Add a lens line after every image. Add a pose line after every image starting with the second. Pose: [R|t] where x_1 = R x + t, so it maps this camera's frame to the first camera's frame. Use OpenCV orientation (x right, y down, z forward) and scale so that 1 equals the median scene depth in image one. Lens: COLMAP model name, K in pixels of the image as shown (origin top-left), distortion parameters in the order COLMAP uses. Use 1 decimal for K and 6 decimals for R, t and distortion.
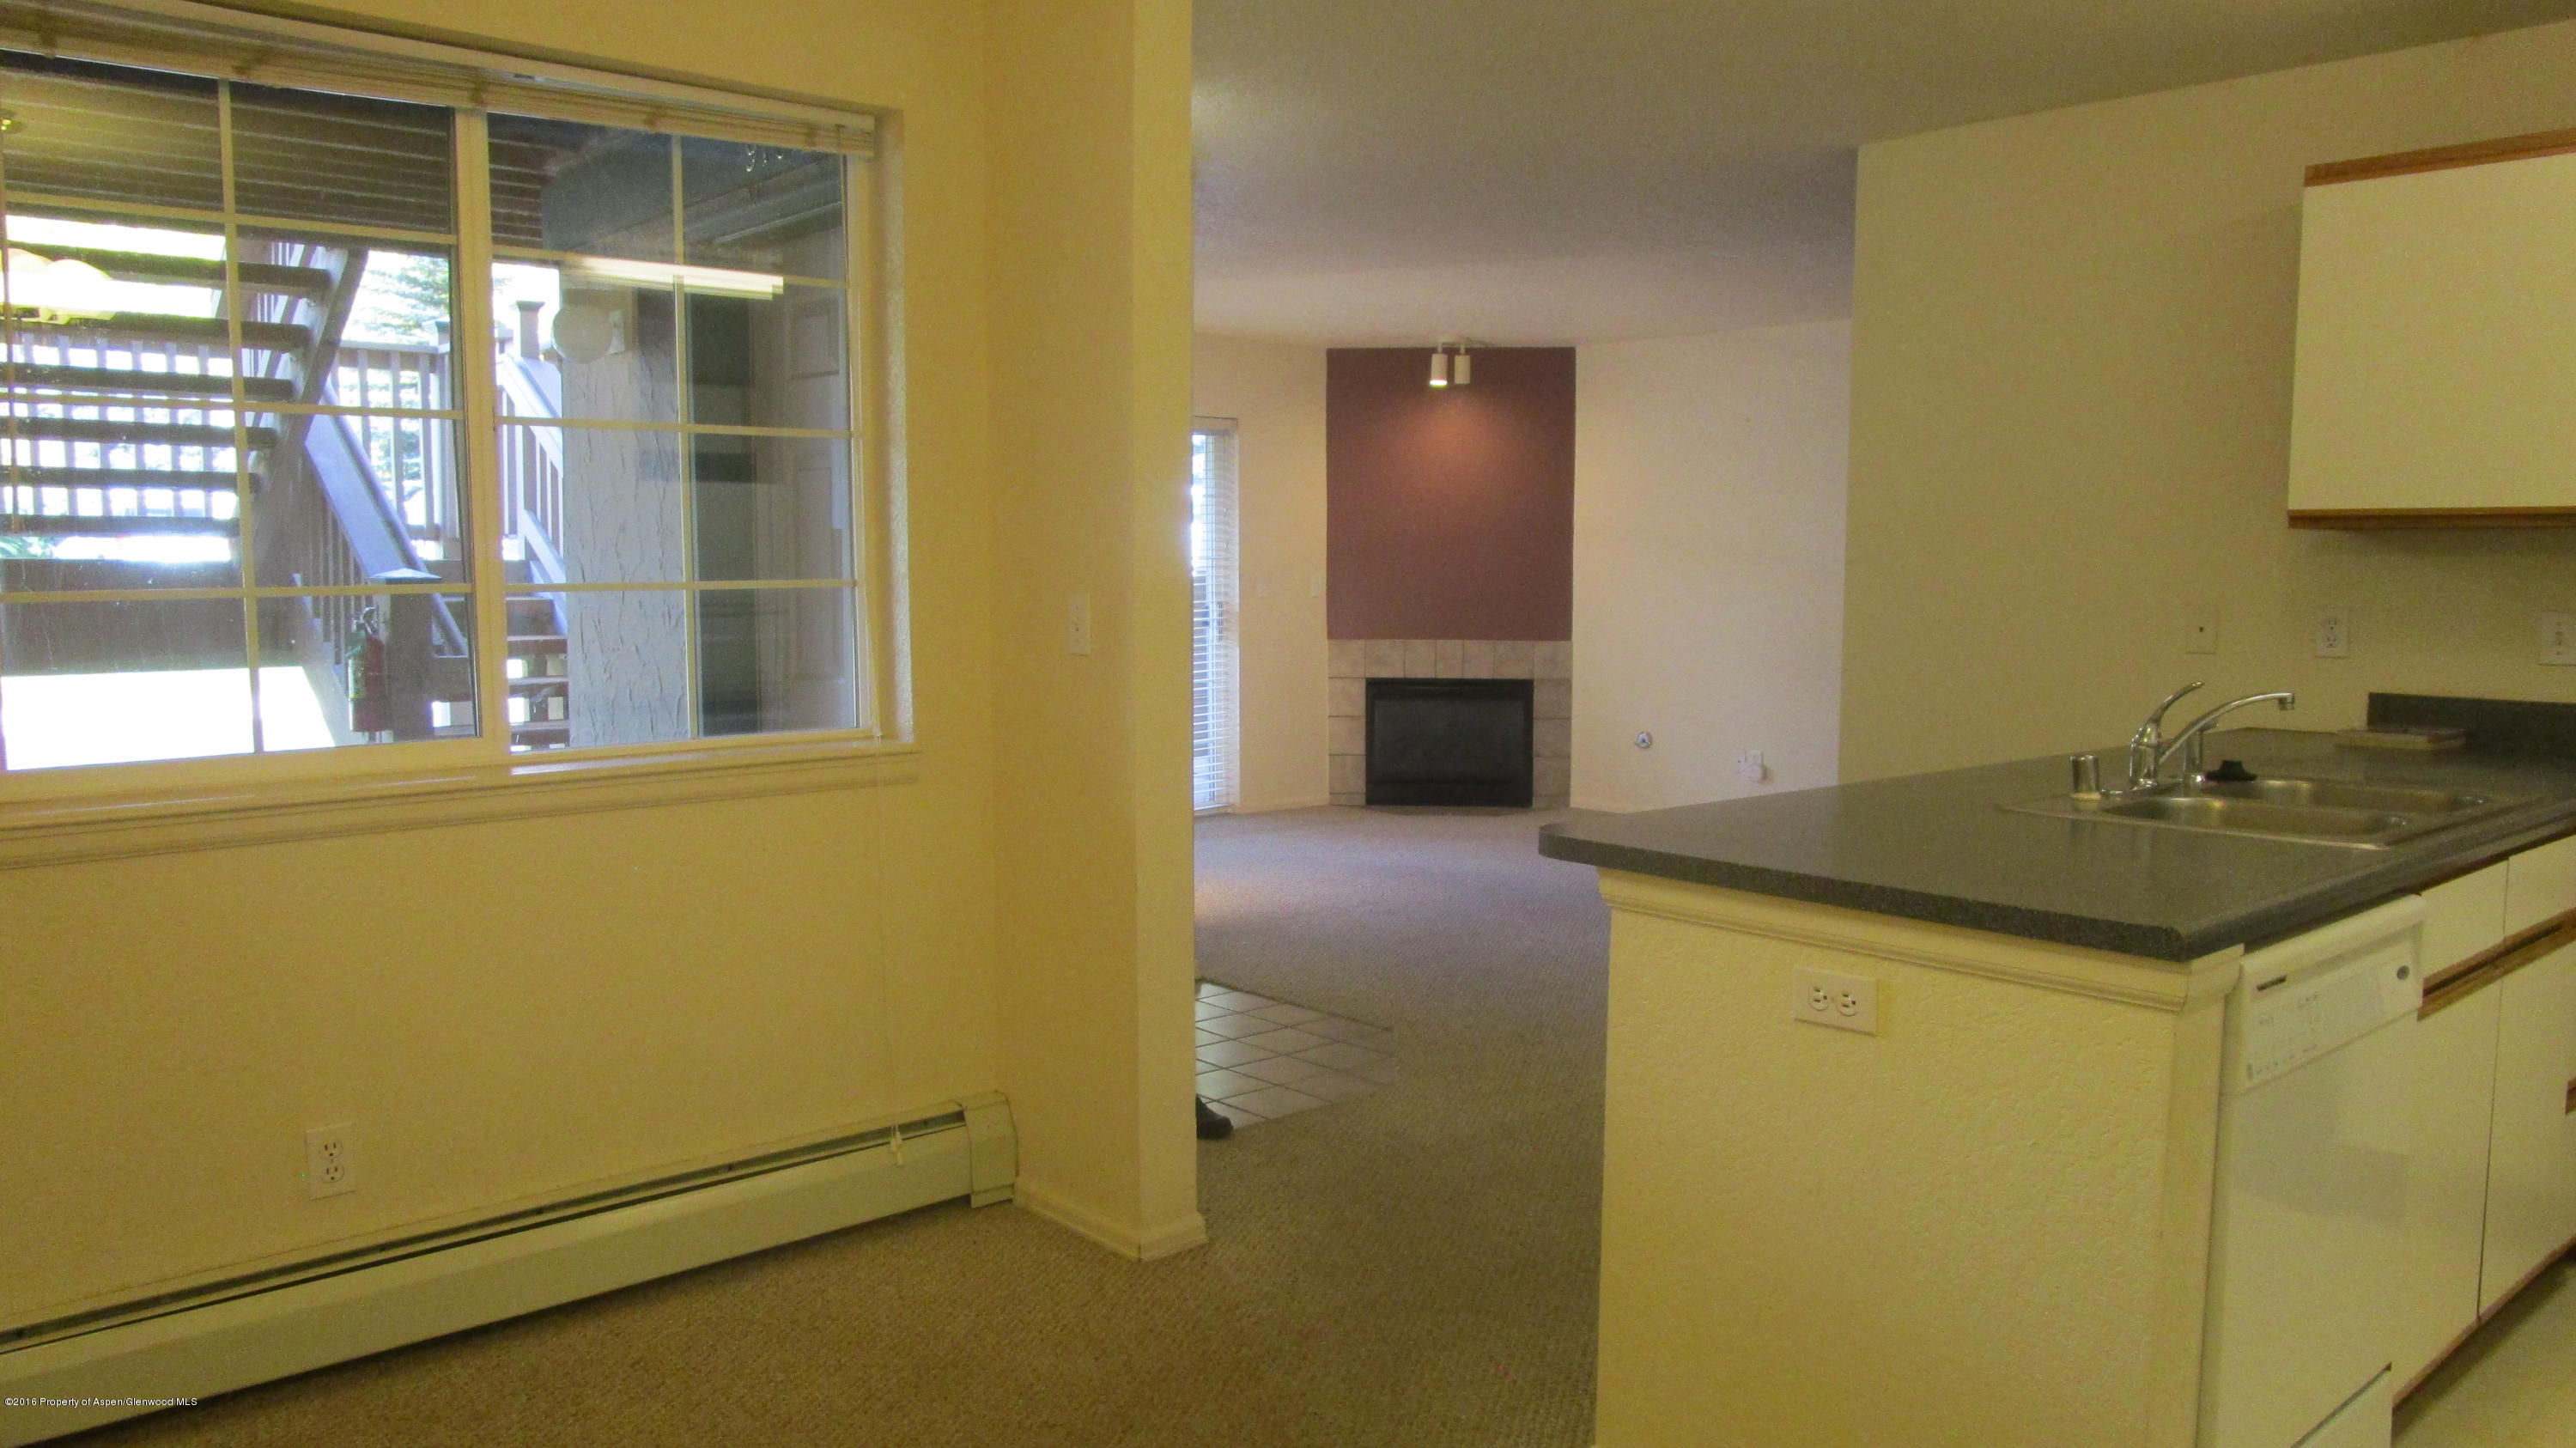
lens RADIAL K [[1846.5, 0, 1274.2], [0, 1846.5, 711.8], [0, 0, 1]] dist [-0.007552, -0.009066]
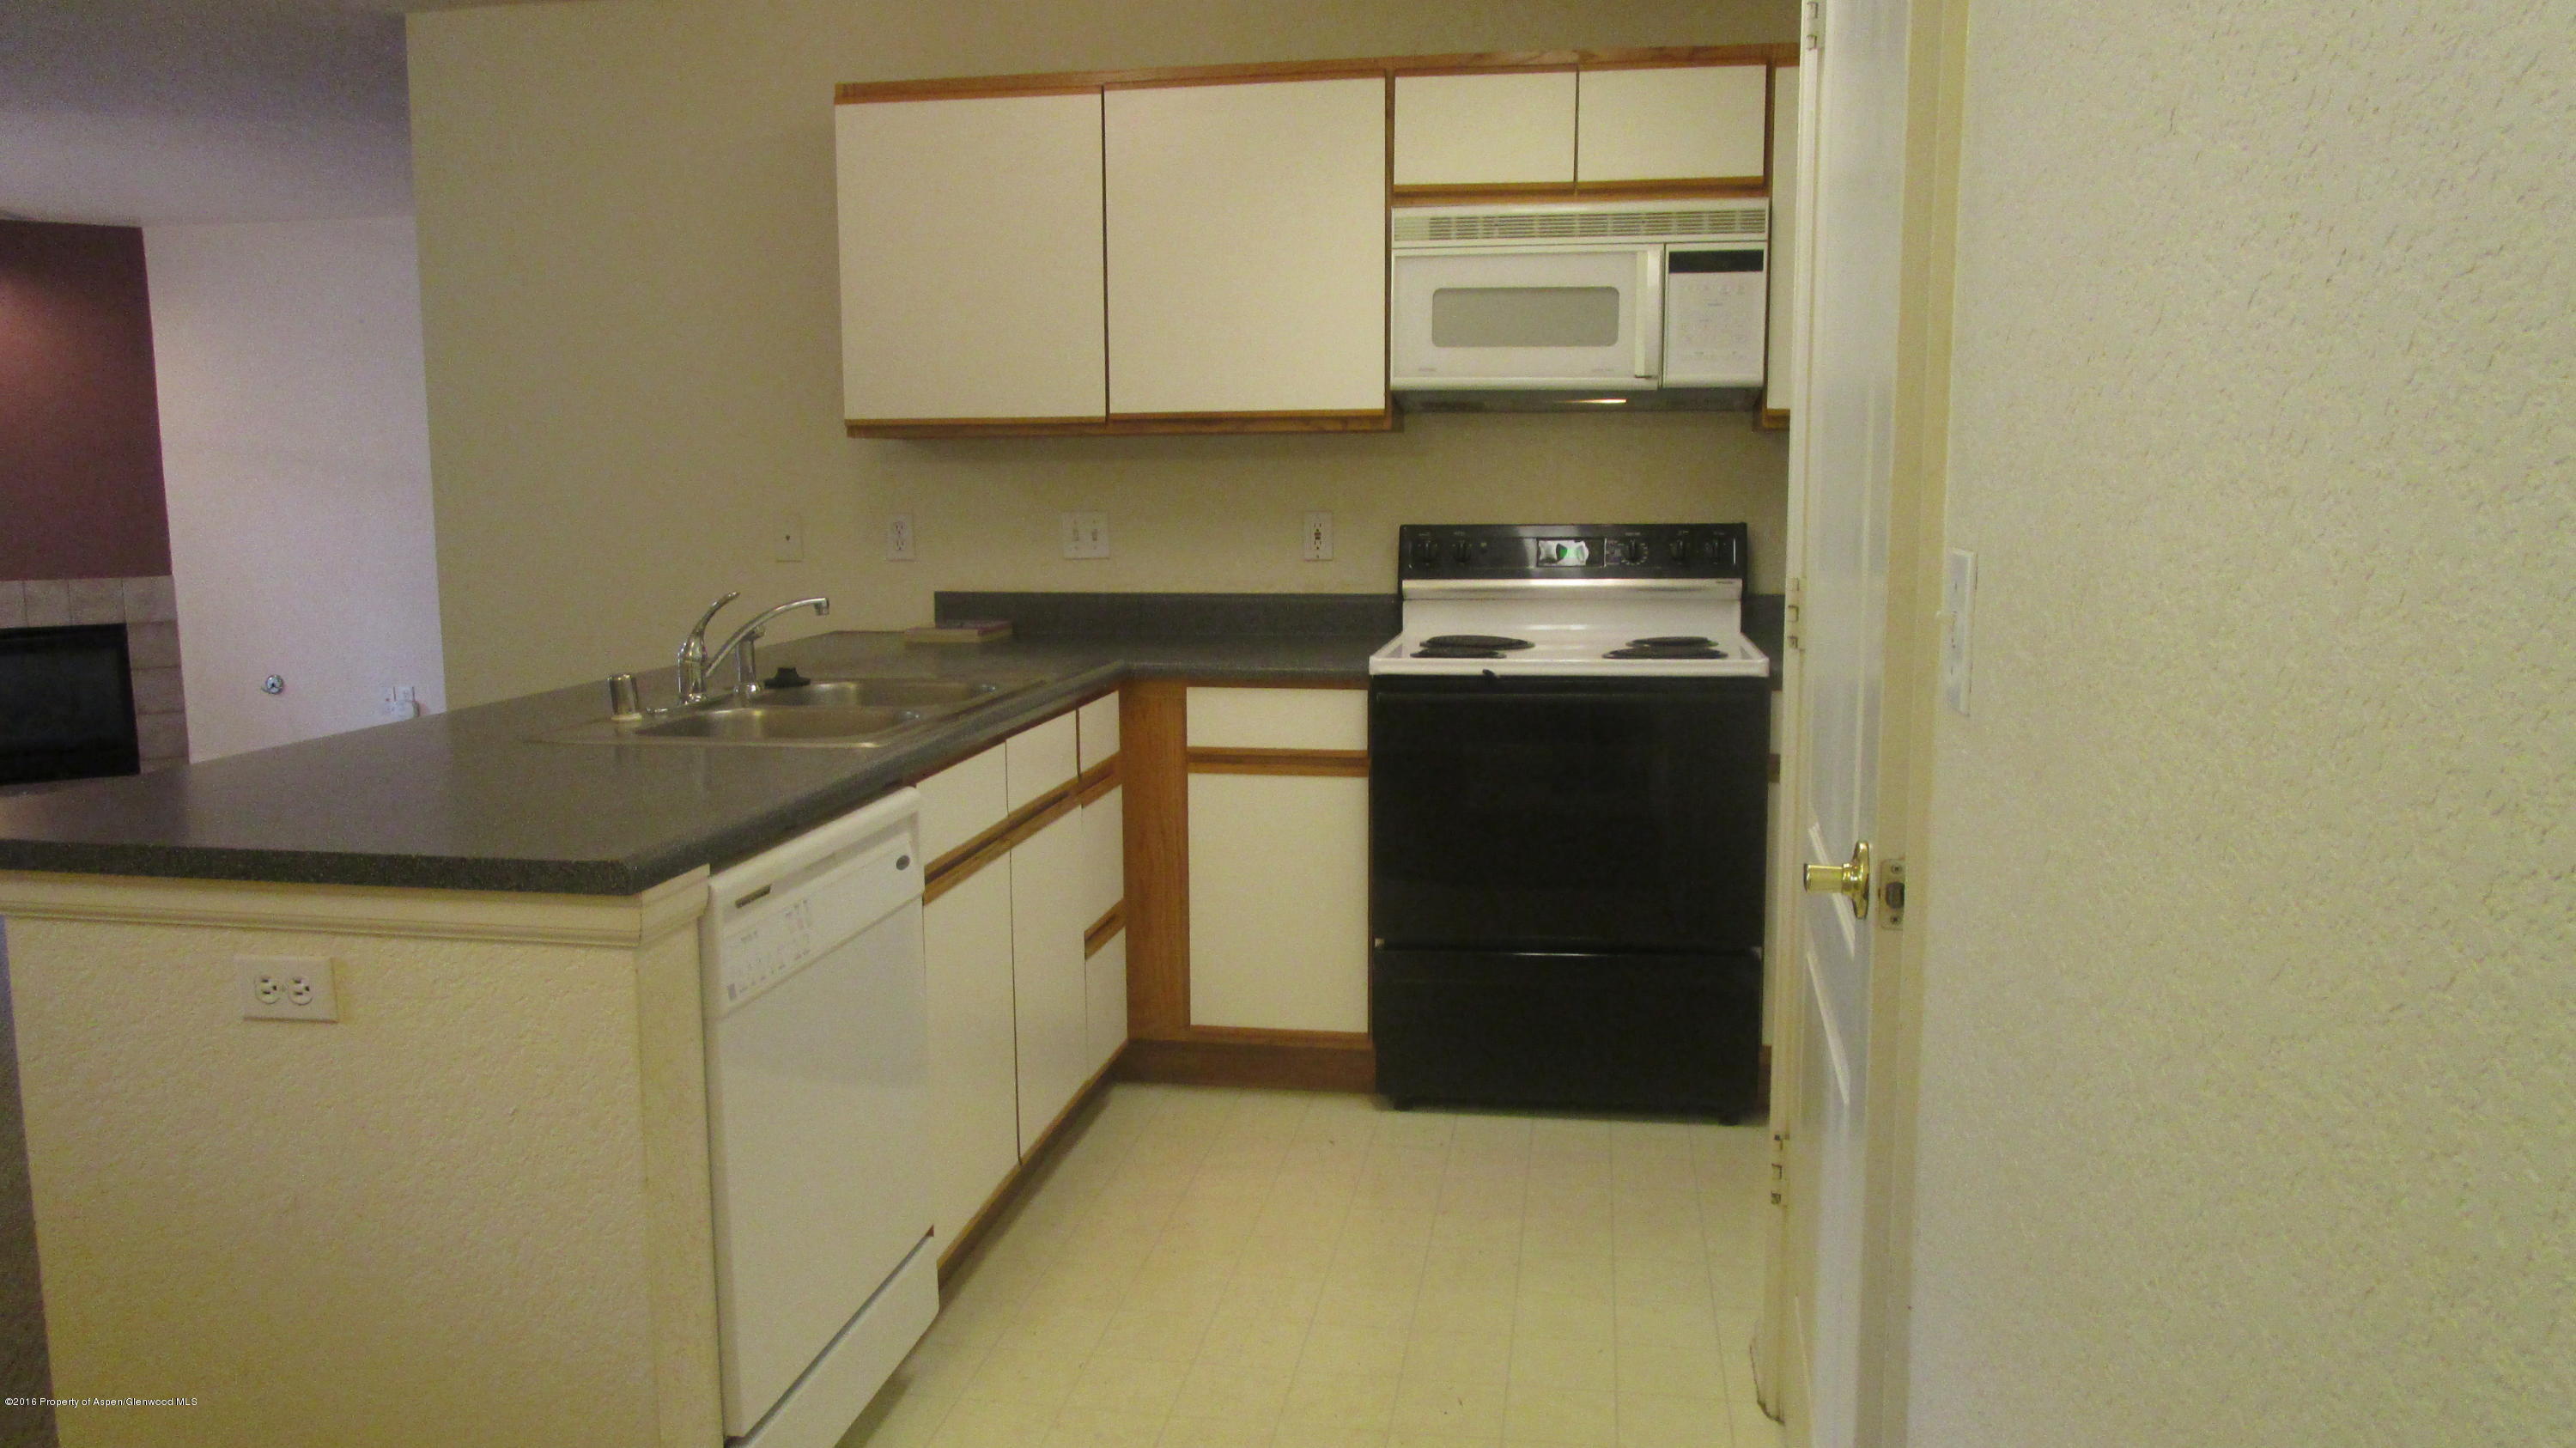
lens RADIAL K [[1846.5, 0, 1273.4], [0, 1846.5, 705.0], [0, 0, 1]] dist [-0.007552, -0.009066]
pose [[0.792891, -0.088852, 0.602851, 0.123906], [0.063530, 0.995974, 0.063236, -0.000153], [-0.606043, -0.011840, 0.795344, 0.031667]]
